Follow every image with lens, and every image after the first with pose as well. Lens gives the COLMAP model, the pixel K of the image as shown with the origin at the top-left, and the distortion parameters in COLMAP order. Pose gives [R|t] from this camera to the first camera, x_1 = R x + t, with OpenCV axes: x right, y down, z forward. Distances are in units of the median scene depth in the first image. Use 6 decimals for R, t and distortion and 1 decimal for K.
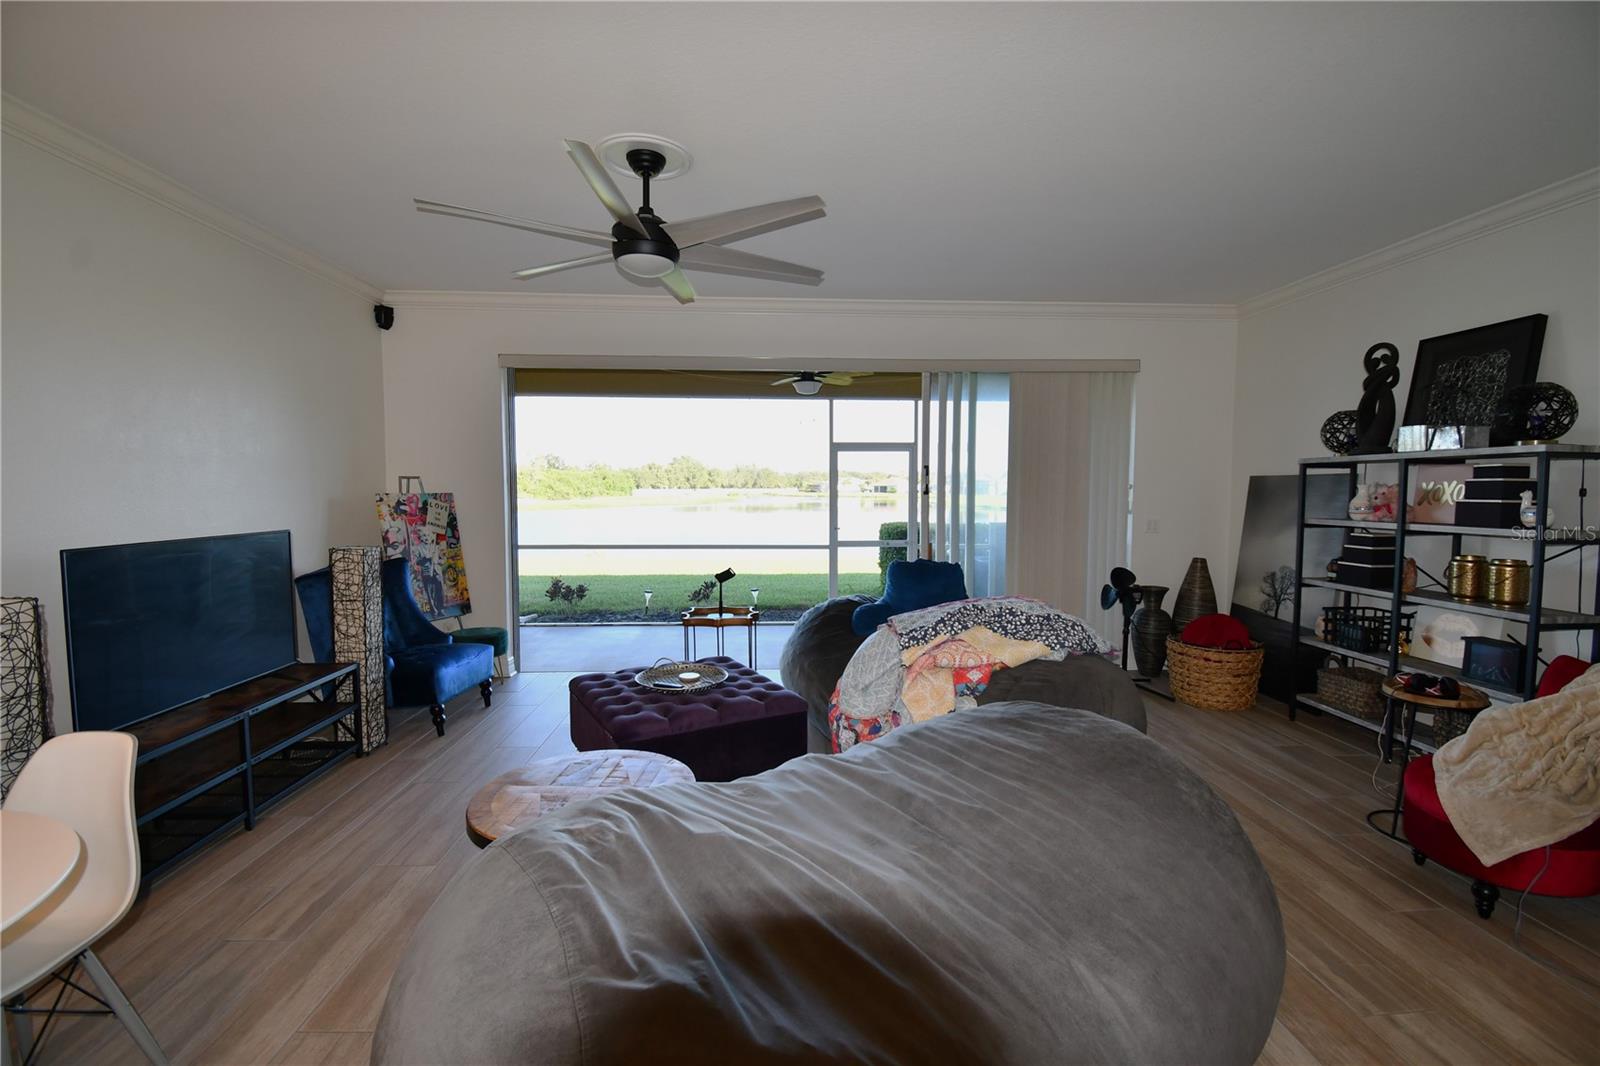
lens RADIAL K [[702.6, 0, 797.6], [0, 702.6, 525.7], [0, 0, 1]] dist [-0.000377, -0.009548]
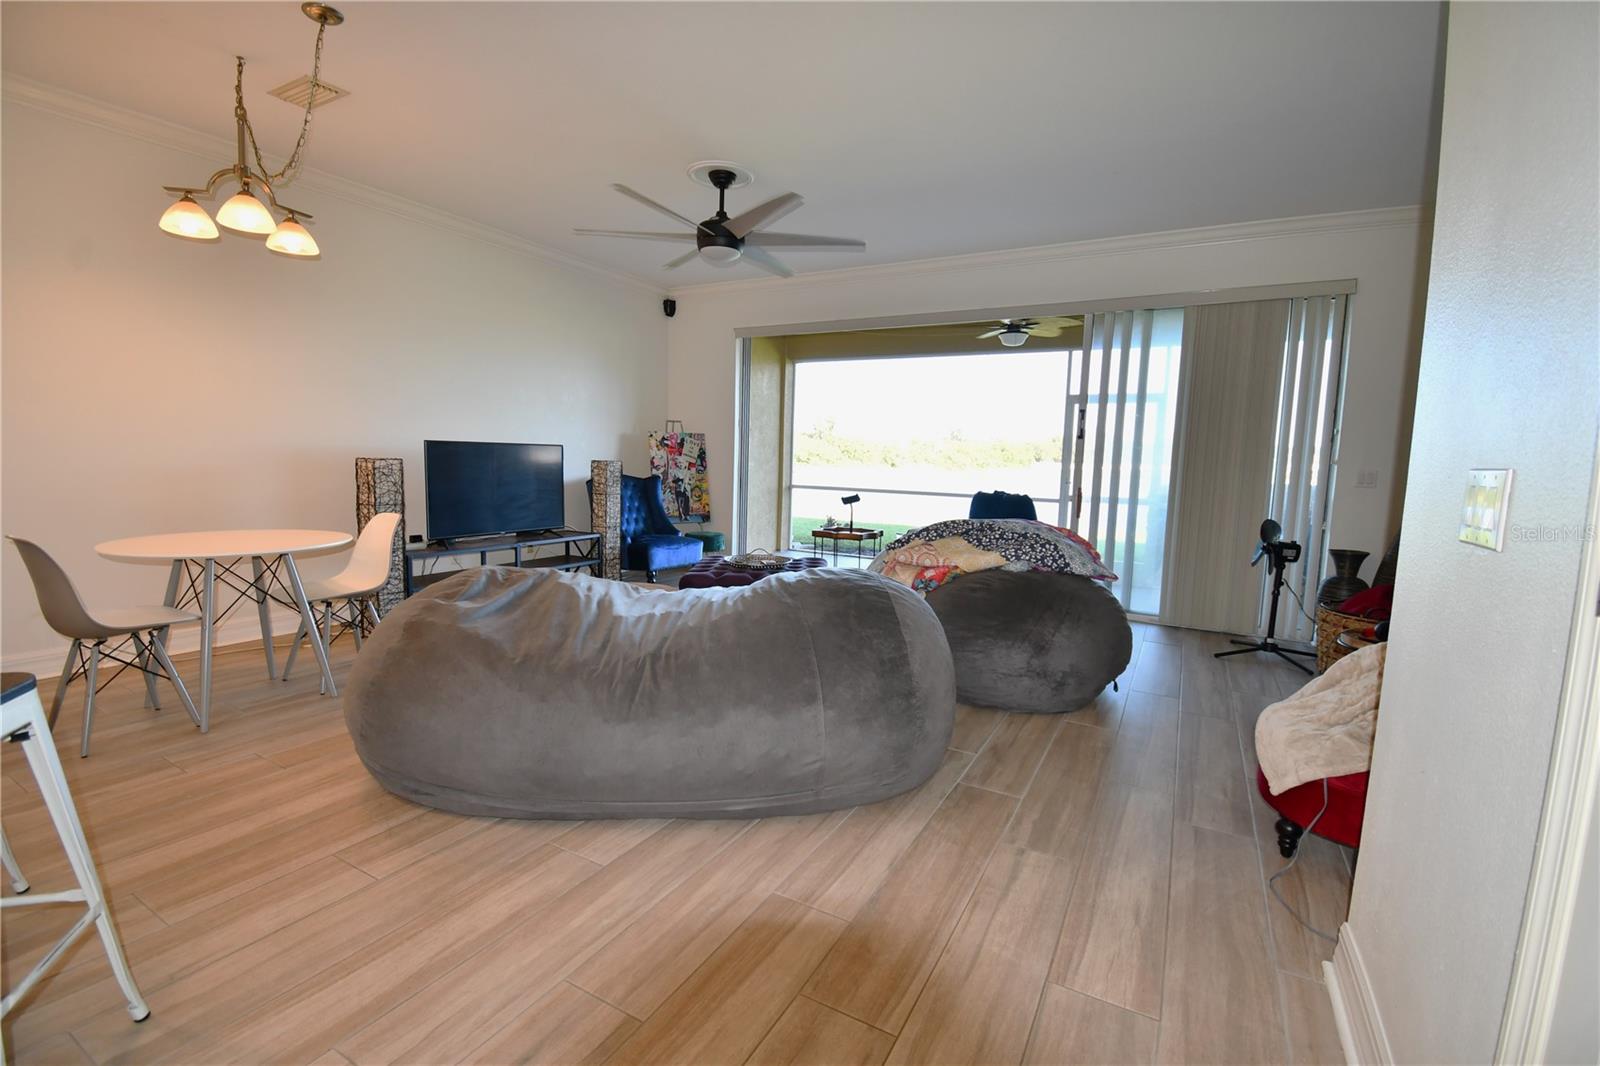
lens RADIAL K [[702.6, 0, 797.3], [0, 702.6, 526.2], [0, 0, 1]] dist [-0.000377, -0.009548]
pose [[0.840988, 0.074108, -0.535955, 0.492733], [-0.053791, 0.997120, 0.053469, 0.060336], [0.538374, -0.016137, 0.842552, -0.072403]]
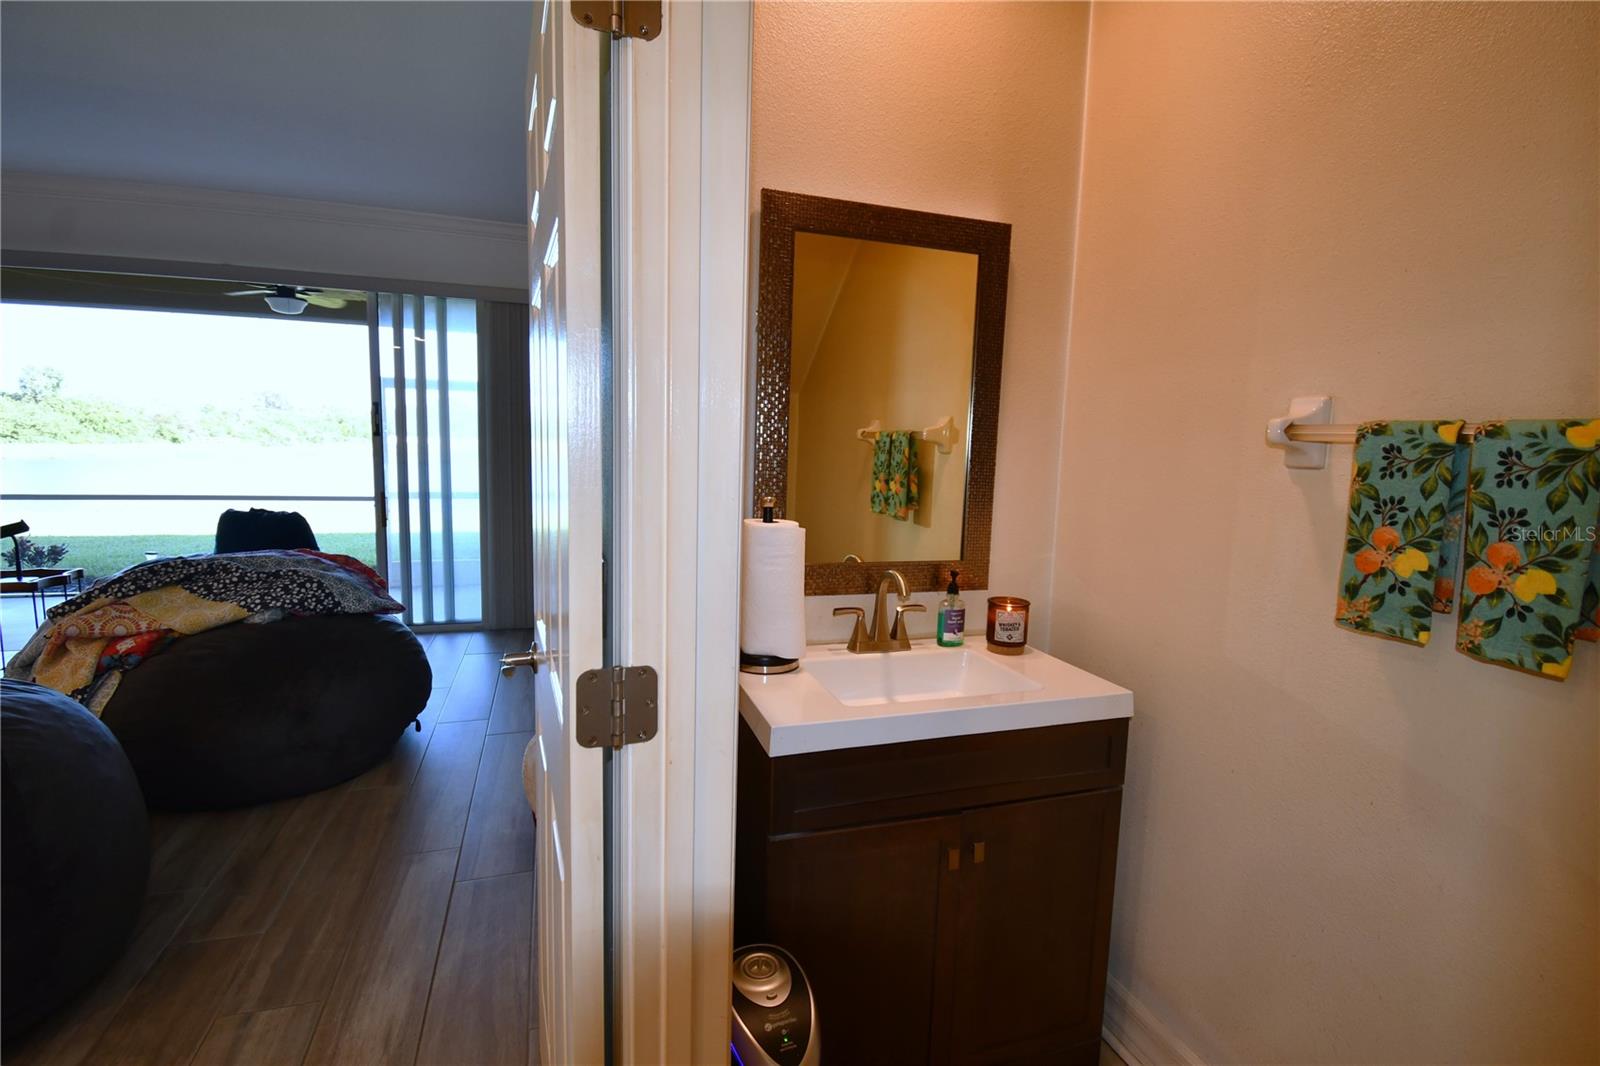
lens RADIAL K [[738.4, 0, 795.9], [0, 738.4, 539.6], [0, 0, 1]] dist [-0.012599, -0.002271]
pose [[0.966409, -0.008973, 0.256851, 0.569490], [-0.010996, 0.997032, 0.076201, 0.011032], [-0.256772, -0.076466, 0.963442, -0.012947]]
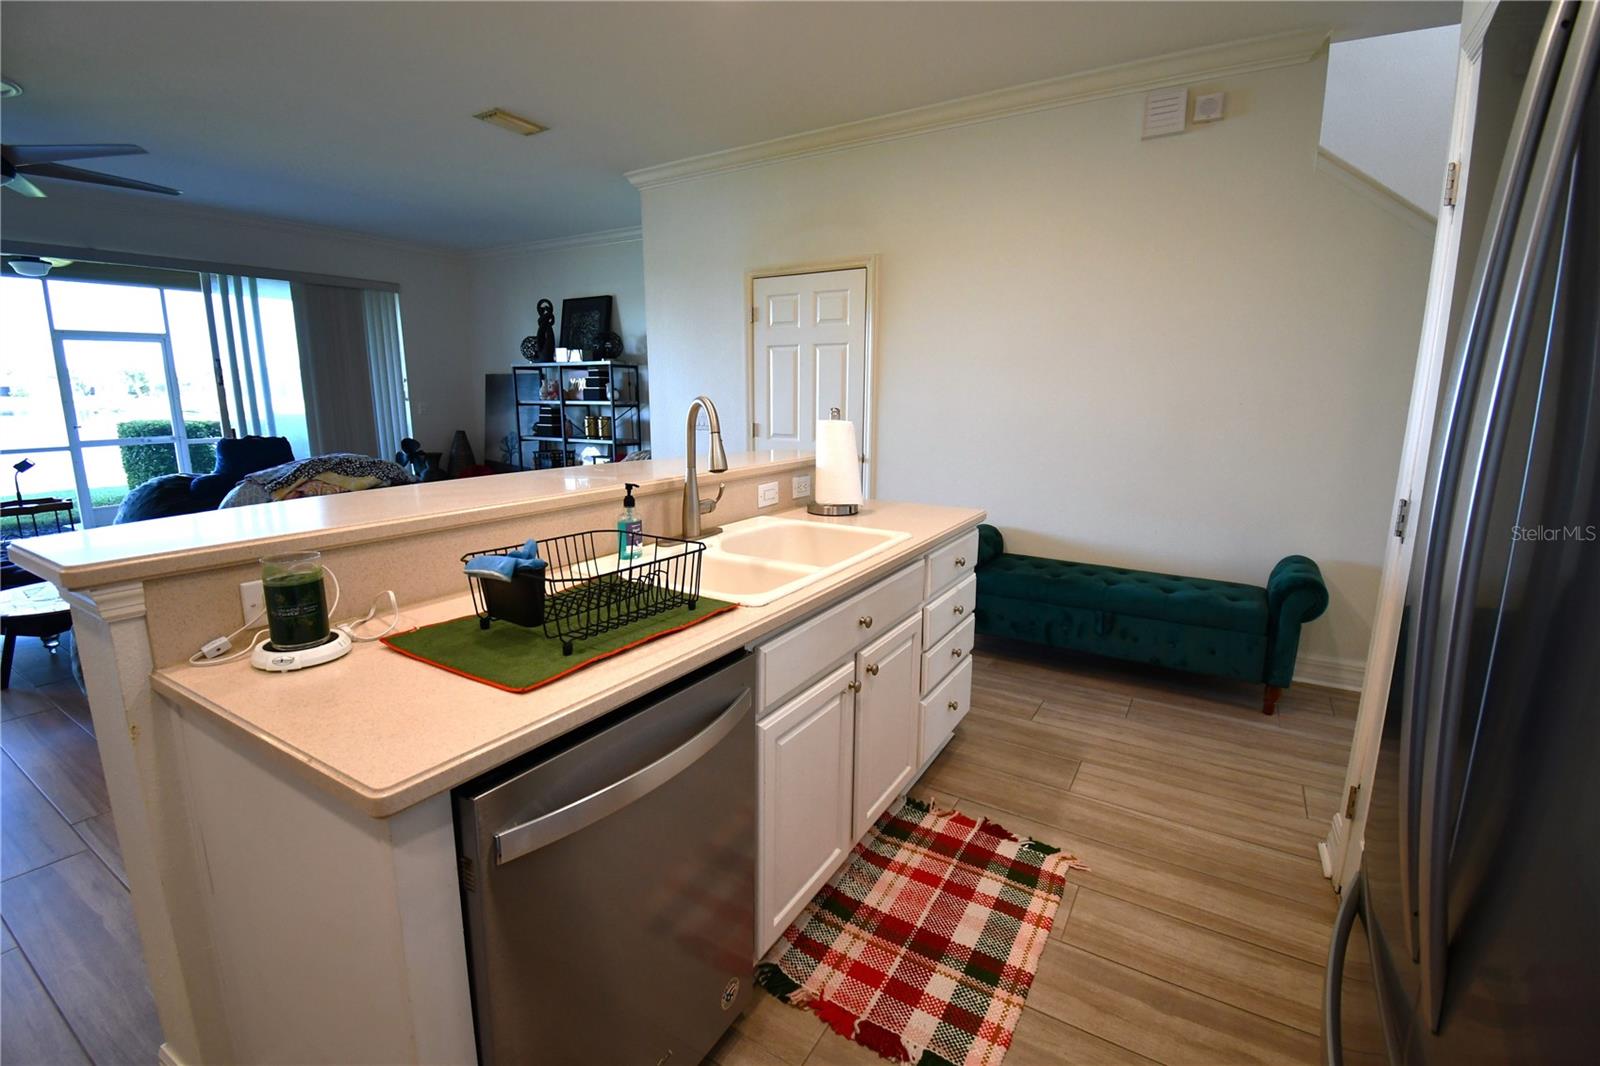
lens RADIAL K [[702.6, 0, 807.4], [0, 702.6, 532.0], [0, 0, 1]] dist [-0.000377, -0.009548]
pose [[0.555084, -0.162242, 0.815818, -0.316911], [0.040120, 0.984874, 0.168565, 0.044832], [-0.830826, -0.060838, 0.553197, -0.527986]]
